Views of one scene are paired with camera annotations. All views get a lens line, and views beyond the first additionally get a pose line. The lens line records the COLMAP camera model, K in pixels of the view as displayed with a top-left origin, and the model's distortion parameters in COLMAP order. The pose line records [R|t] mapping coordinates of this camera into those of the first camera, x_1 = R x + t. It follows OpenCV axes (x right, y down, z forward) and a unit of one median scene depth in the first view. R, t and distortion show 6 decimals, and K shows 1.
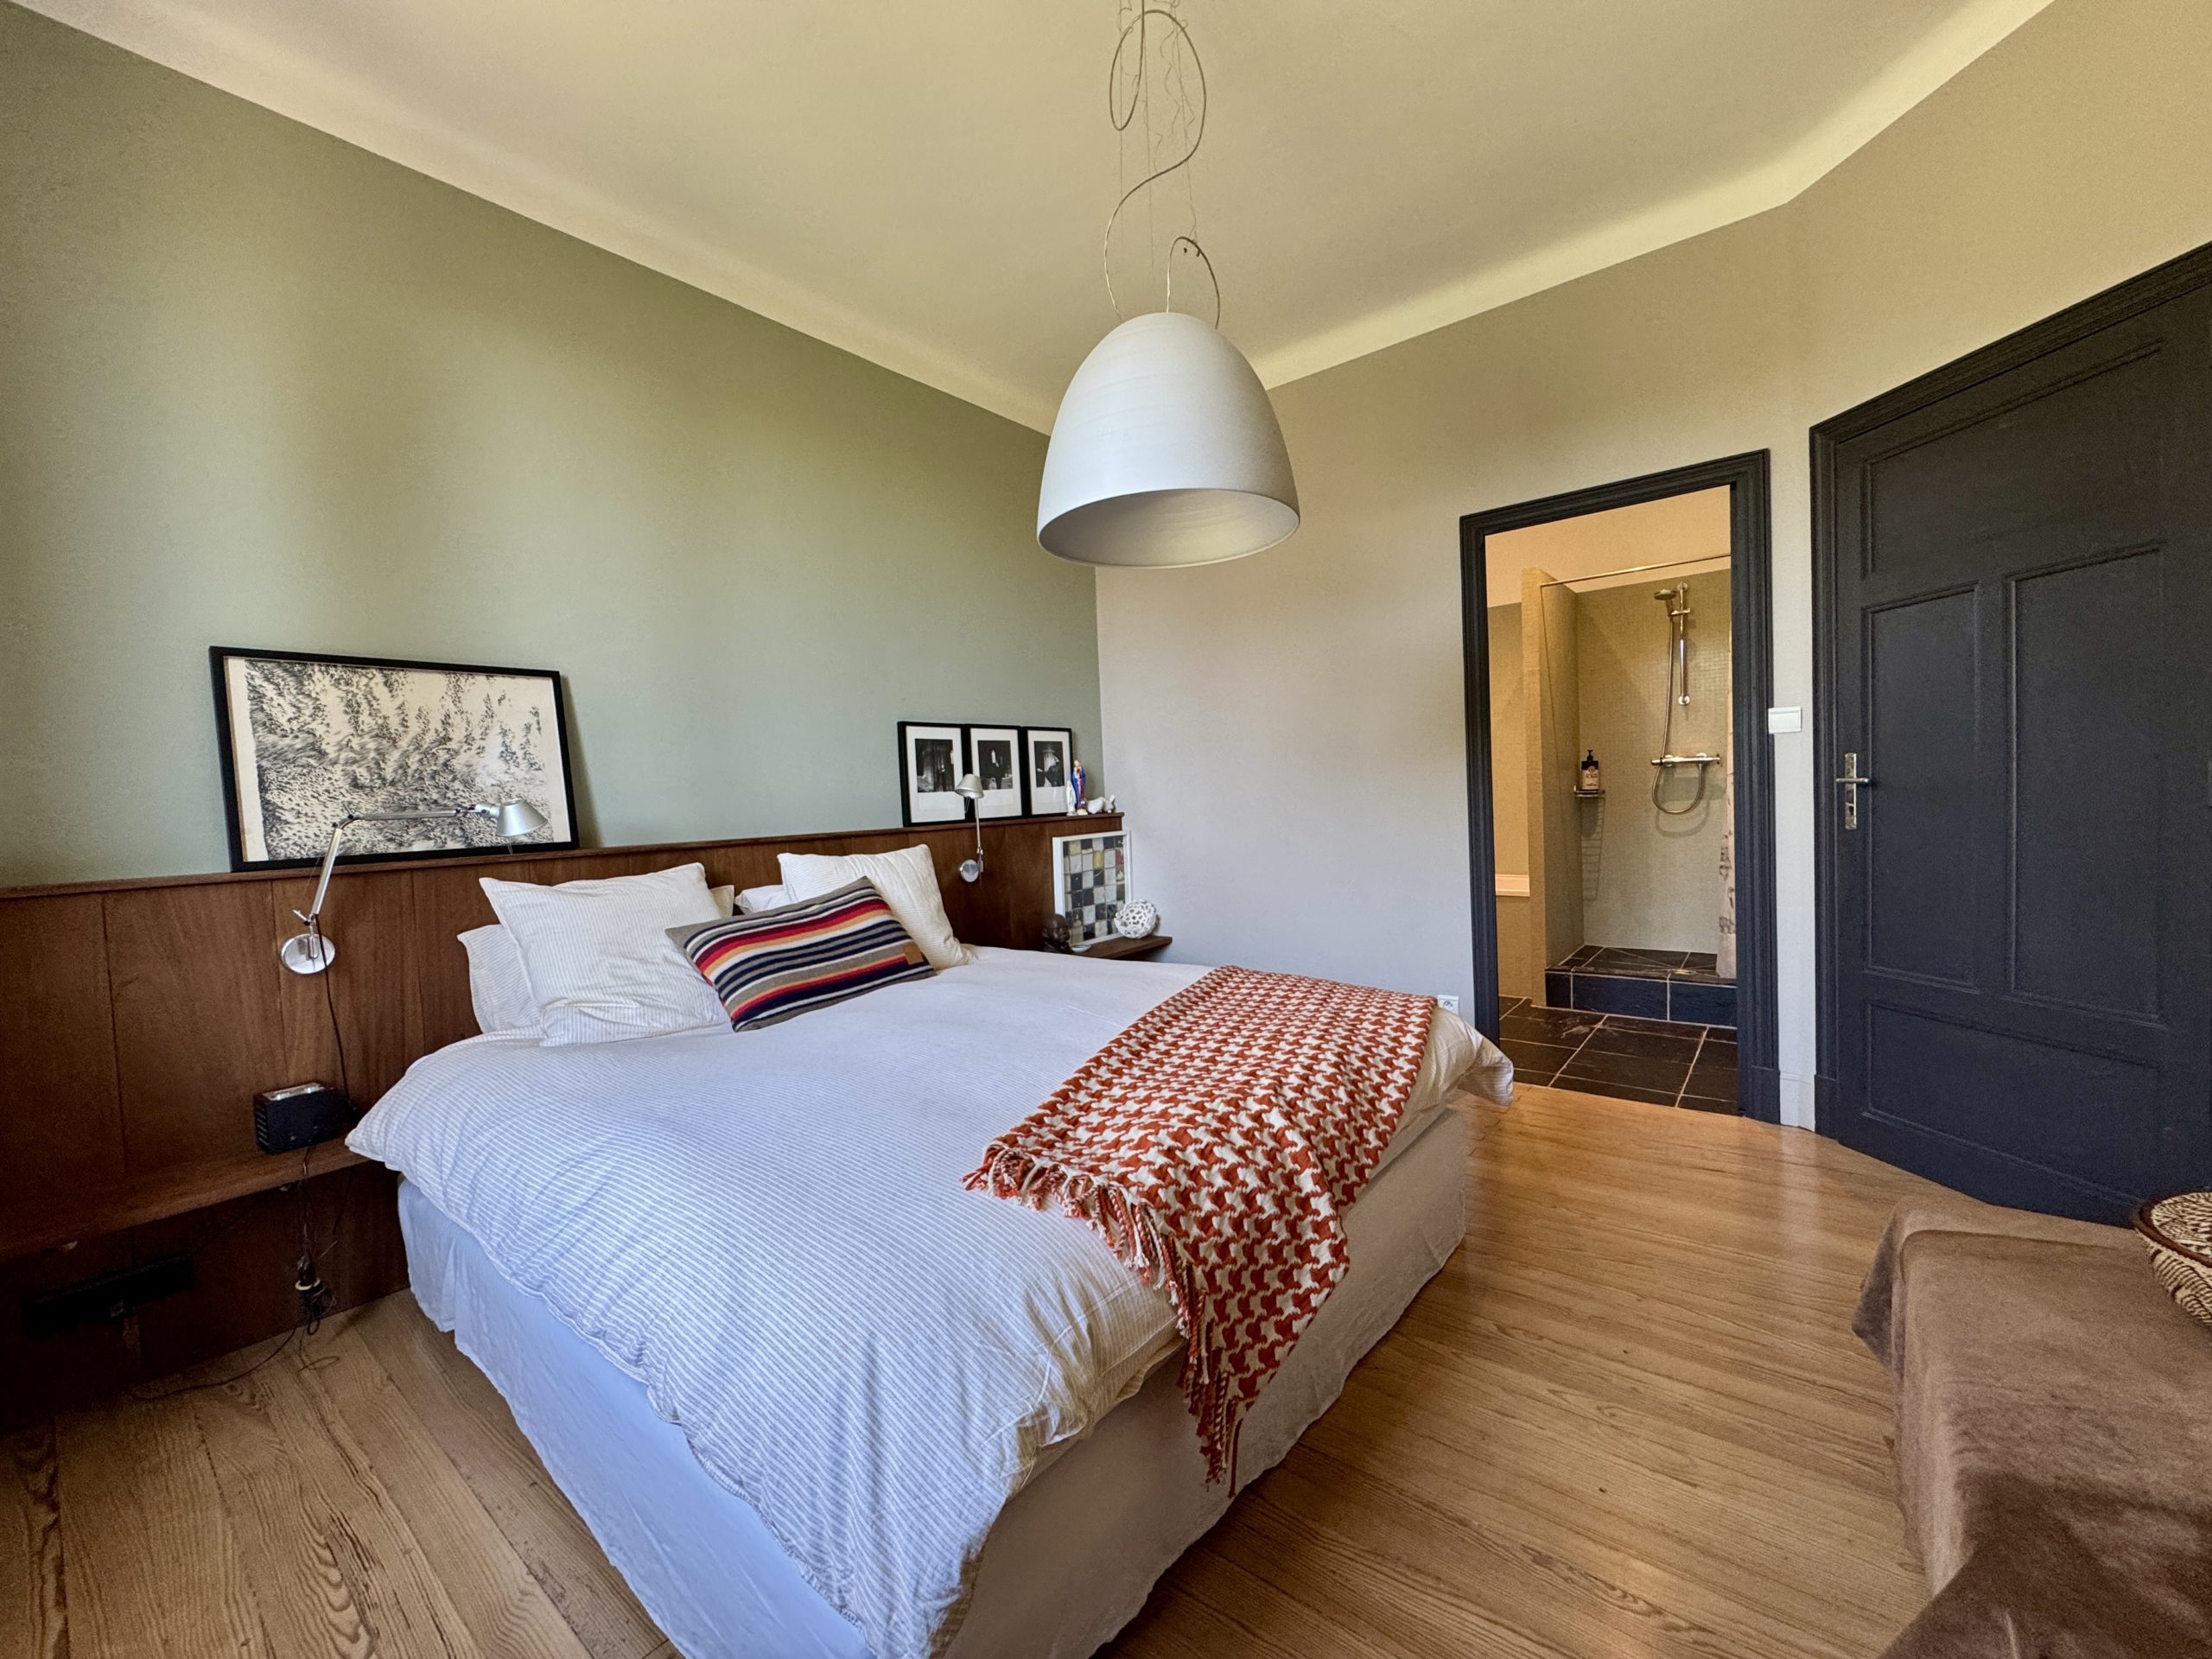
lens RADIAL K [[880.1, 0, 1103.7], [0, 880.1, 828.2], [0, 0, 1]] dist [0.006302, -0.000256]
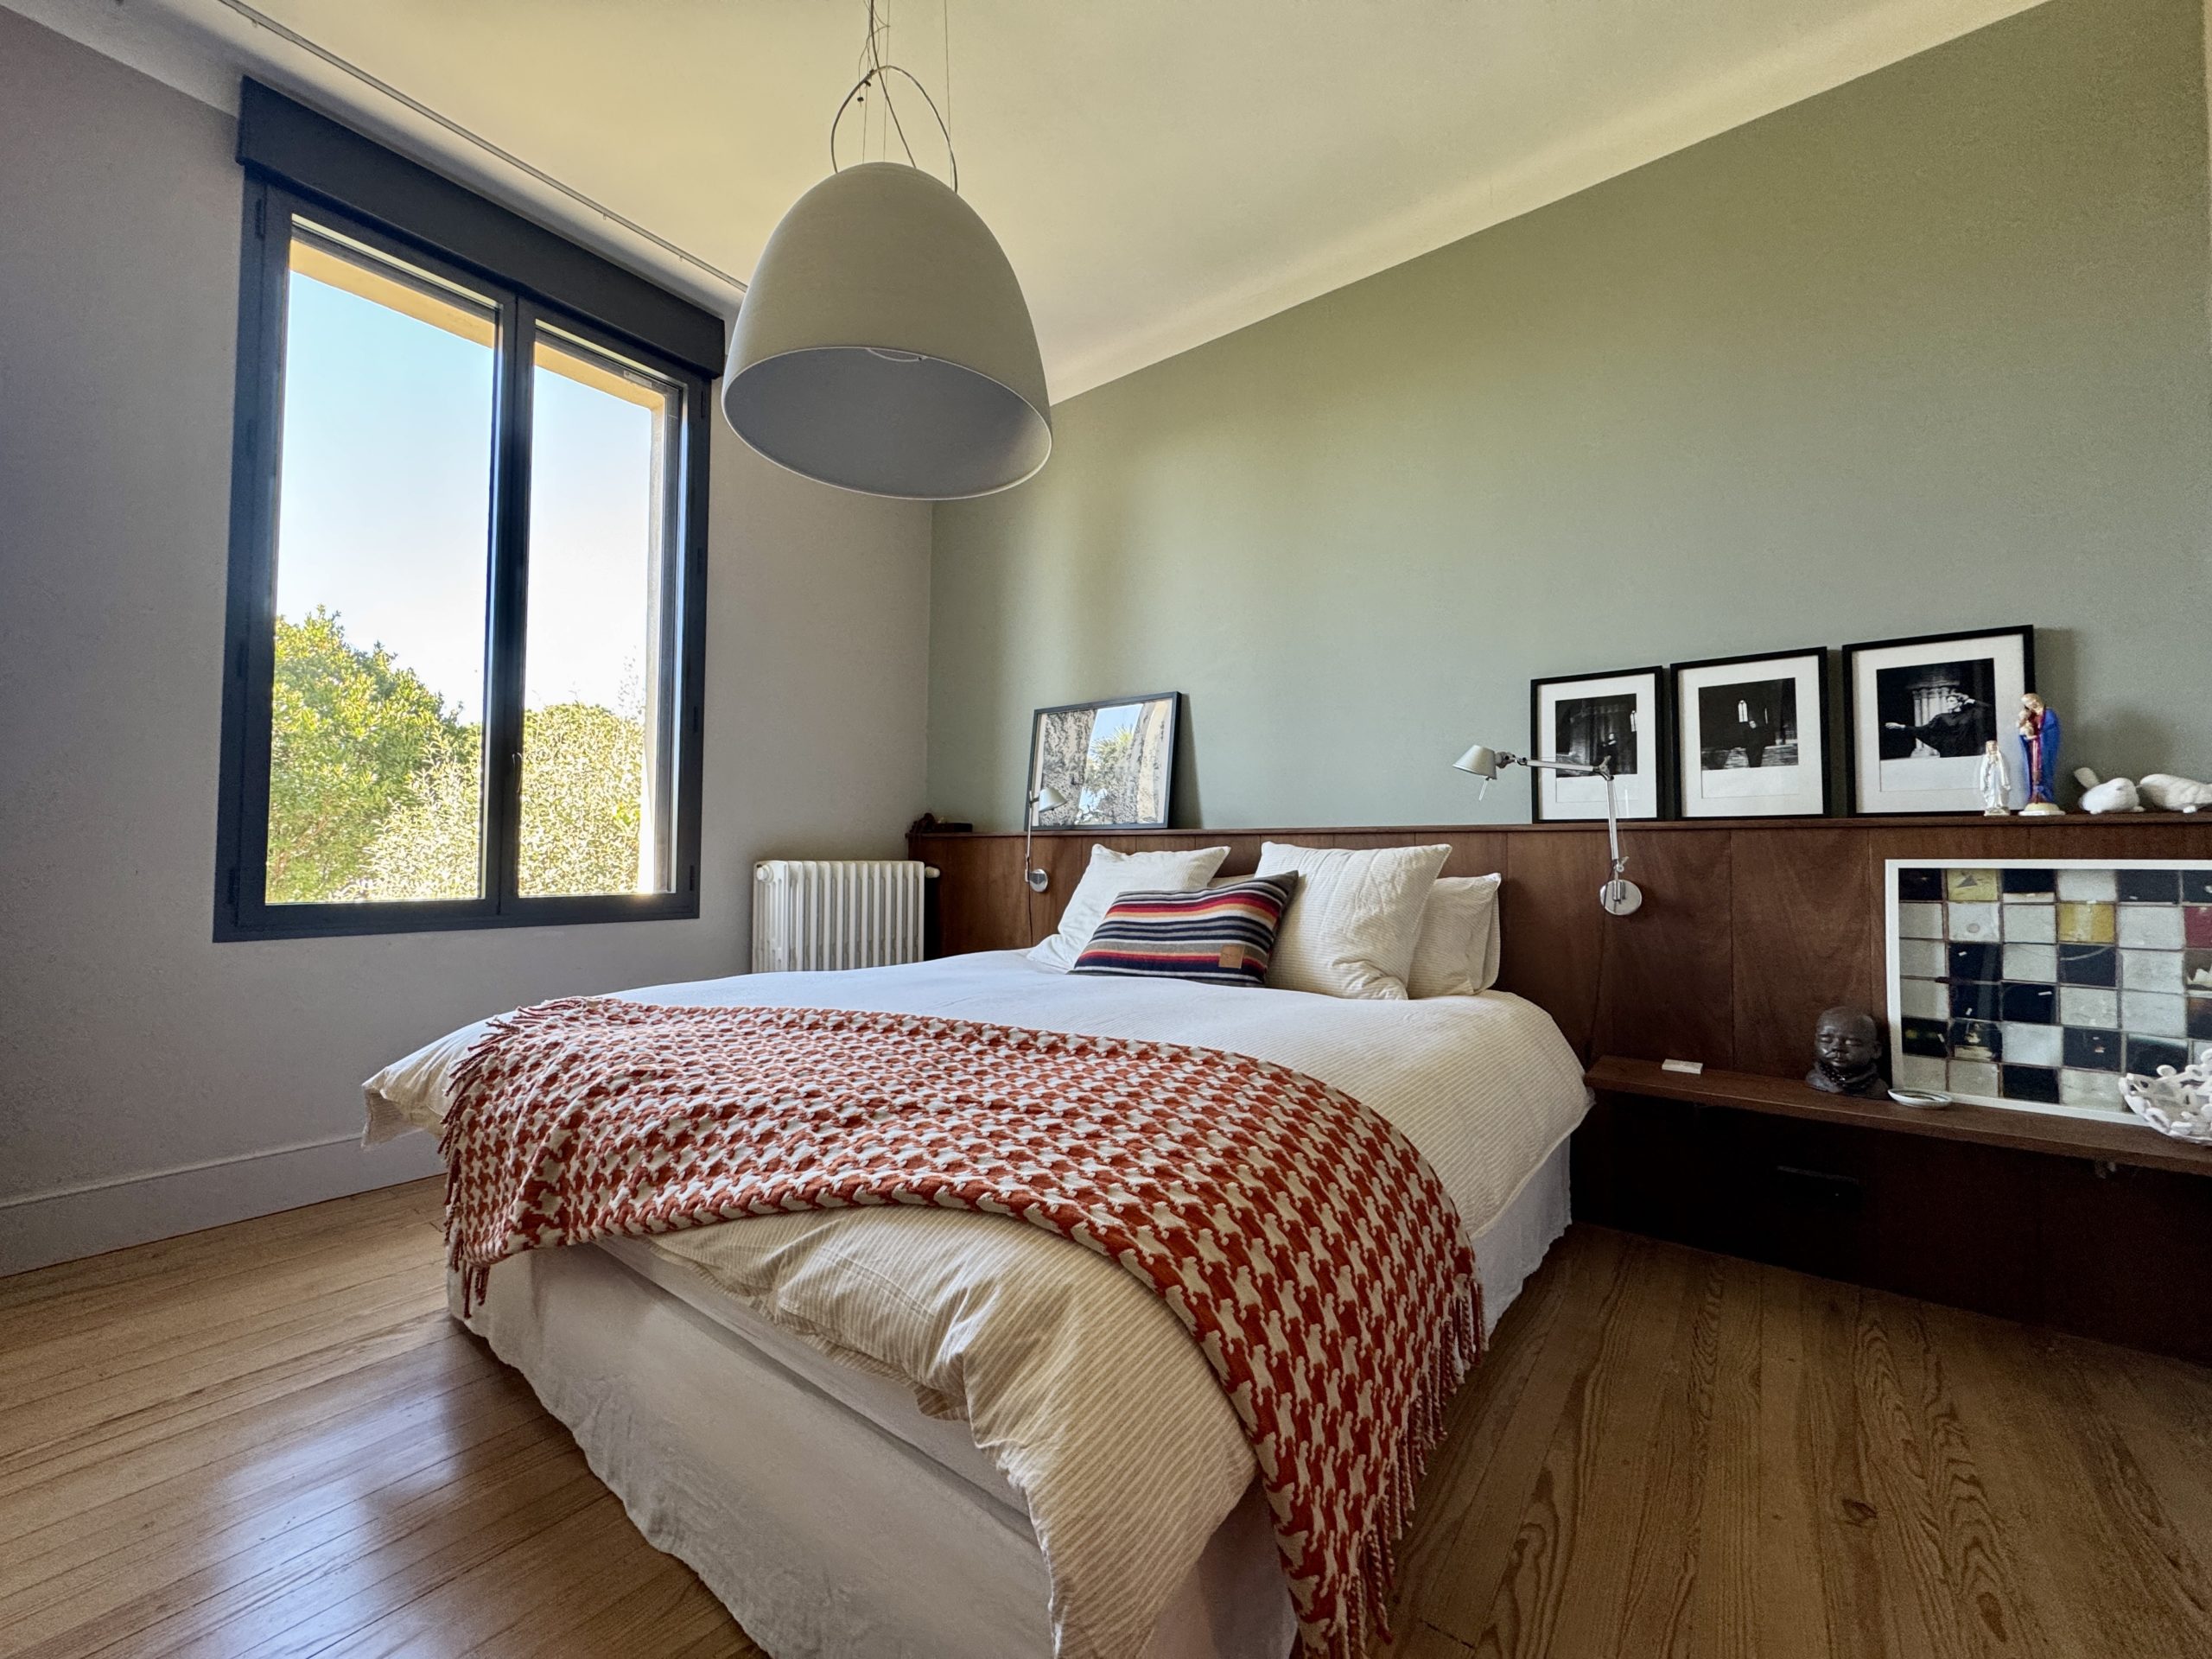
lens RADIAL K [[880.1, 0, 1103.7], [0, 880.1, 828.2], [0, 0, 1]] dist [0.006302, -0.000256]
pose [[0.023687, 0.062667, -0.997753, 0.442876], [-0.007246, 0.998018, 0.062511, -0.037089], [0.999693, 0.005749, 0.024094, 0.556607]]
